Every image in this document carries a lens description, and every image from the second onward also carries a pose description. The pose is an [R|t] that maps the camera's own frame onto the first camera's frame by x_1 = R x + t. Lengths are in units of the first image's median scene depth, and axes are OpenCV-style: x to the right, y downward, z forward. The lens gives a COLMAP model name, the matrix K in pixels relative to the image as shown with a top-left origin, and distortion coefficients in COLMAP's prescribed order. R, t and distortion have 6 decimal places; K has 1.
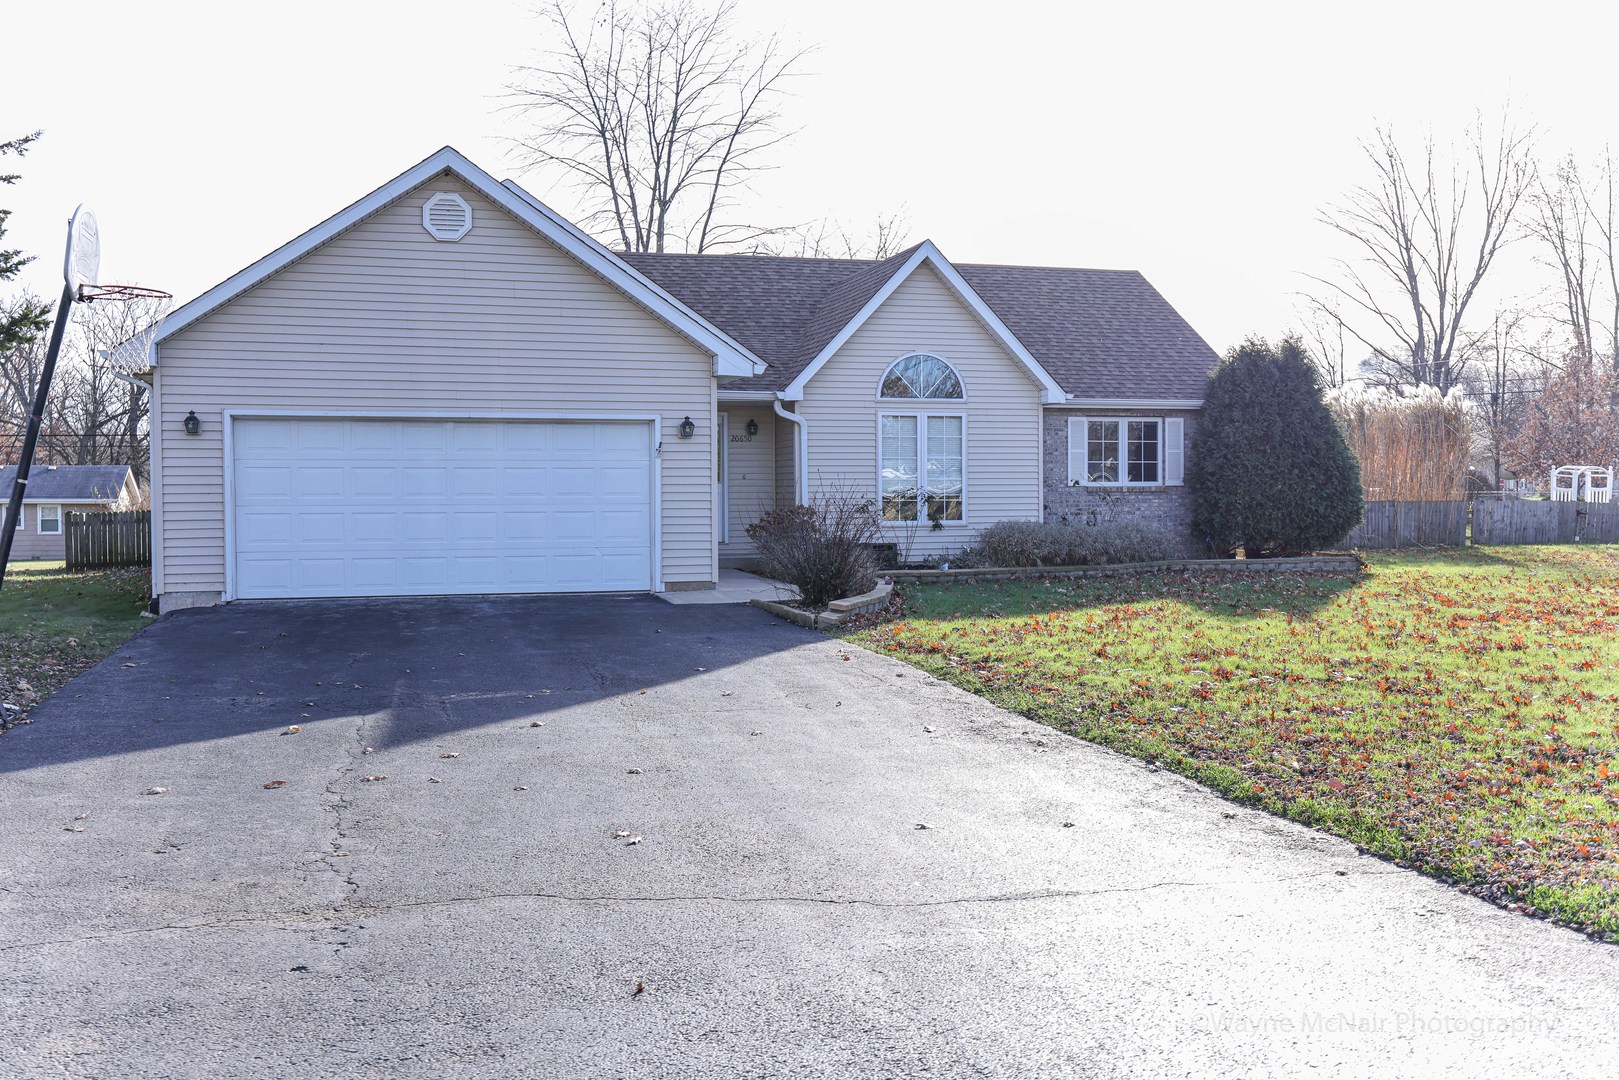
lens RADIAL K [[1581.1, 0, 809.5], [0, 1581.1, 540.0], [0, 0, 1]] dist [0.009855, 0.001709]
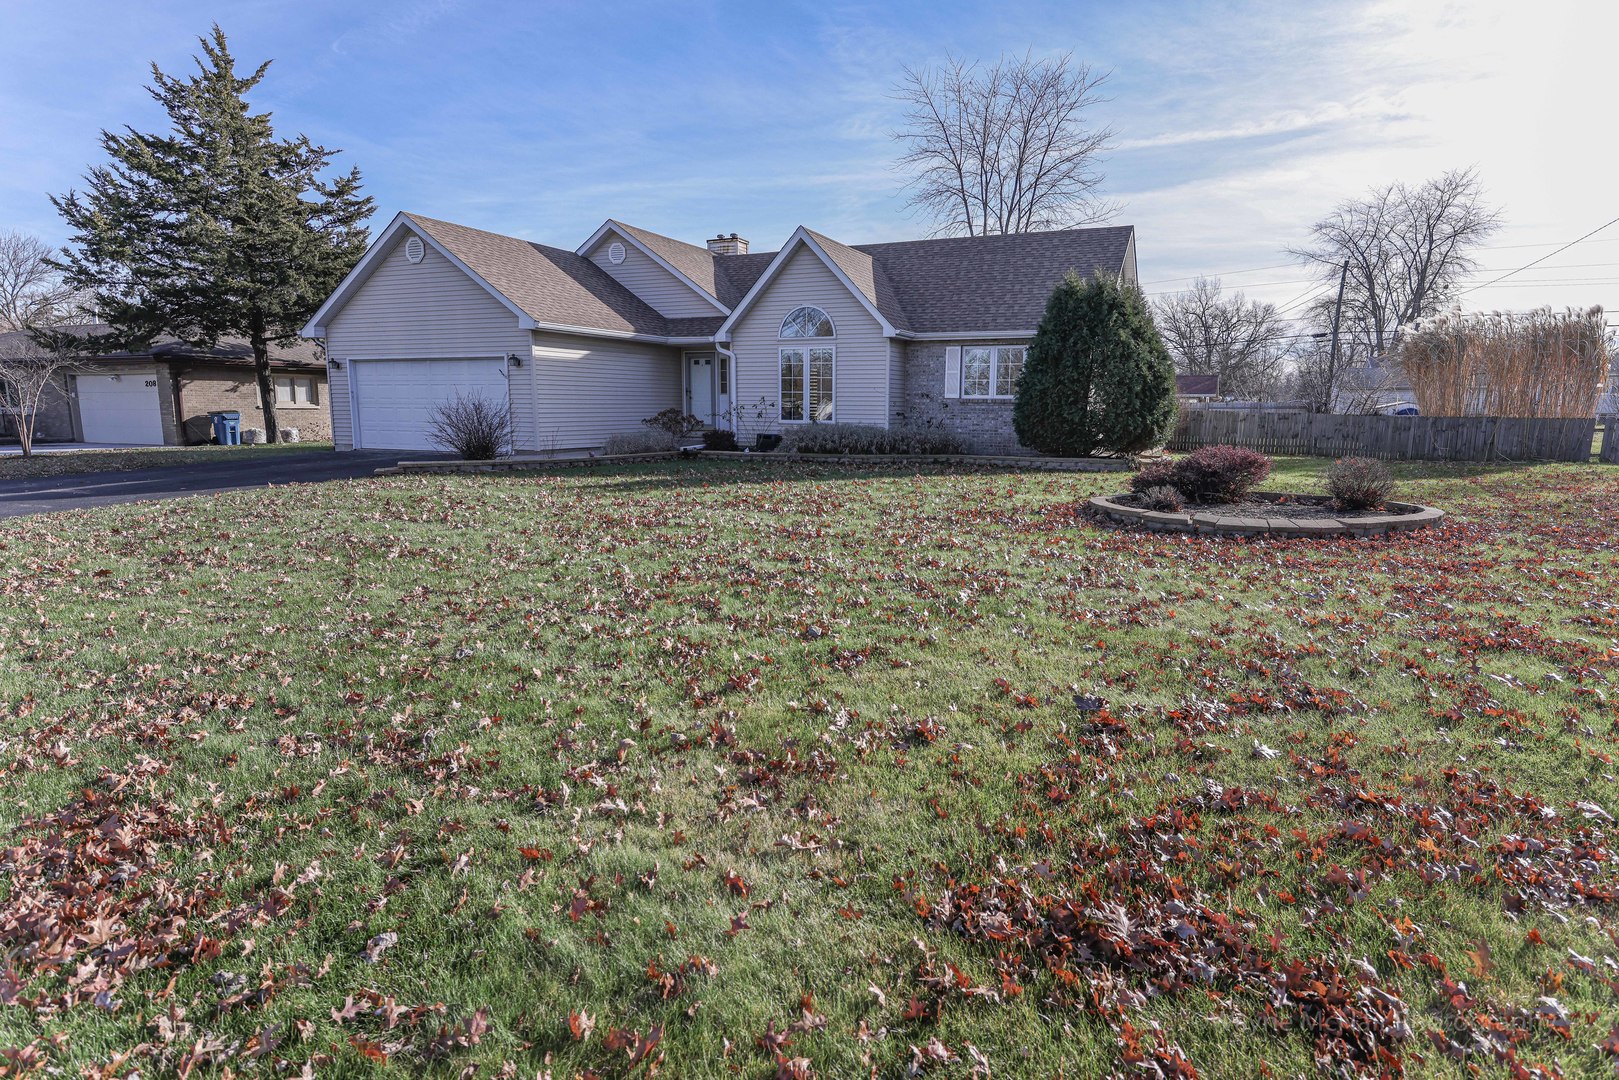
lens RADIAL K [[911.8, 0, 853.3], [0, 911.8, 539.6], [0, 0, 1]] dist [-0.002707, -0.000524]
pose [[0.754013, 0.105379, -0.648351, 0.694422], [-0.029544, 0.991489, 0.126792, -0.011566], [0.656194, -0.076448, 0.750710, 0.384040]]
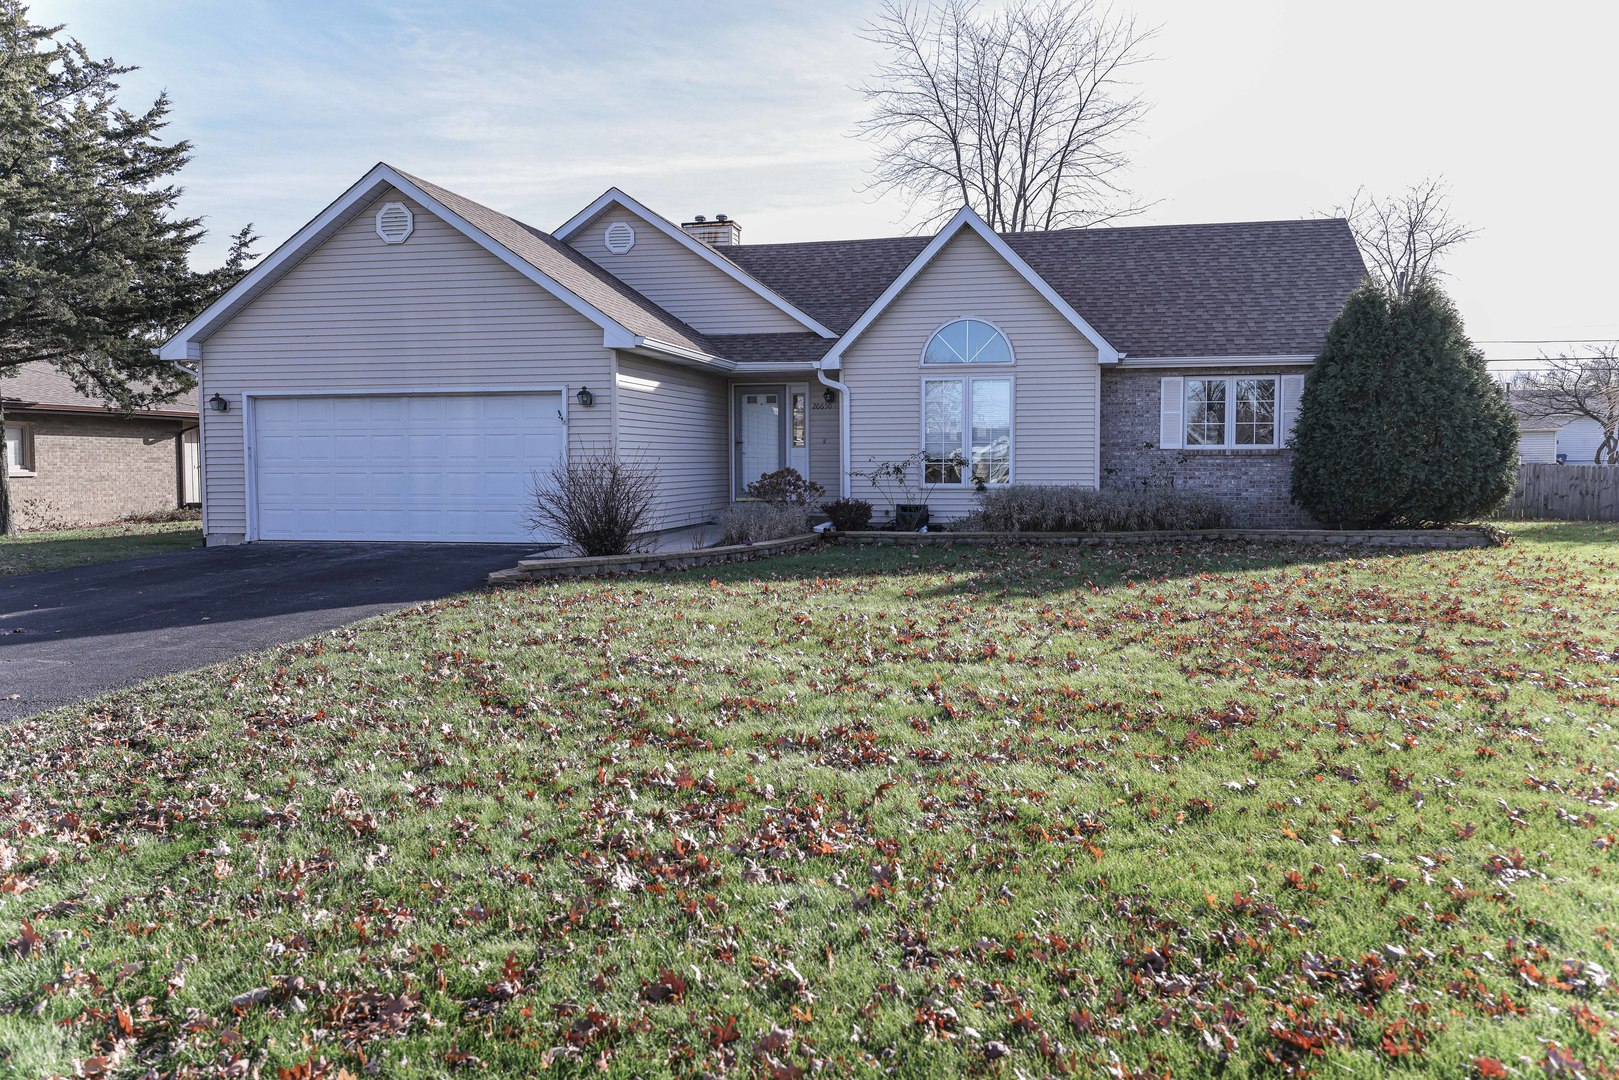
lens RADIAL K [[1262.9, 0, 809.5], [0, 1262.9, 540.0], [0, 0, 1]] dist [-0.004378, 0.001625]
pose [[0.873192, 0.031659, -0.486347, 0.390561], [-0.014113, 0.999112, 0.039700, -0.007017], [0.487172, -0.027802, 0.872863, 0.245564]]
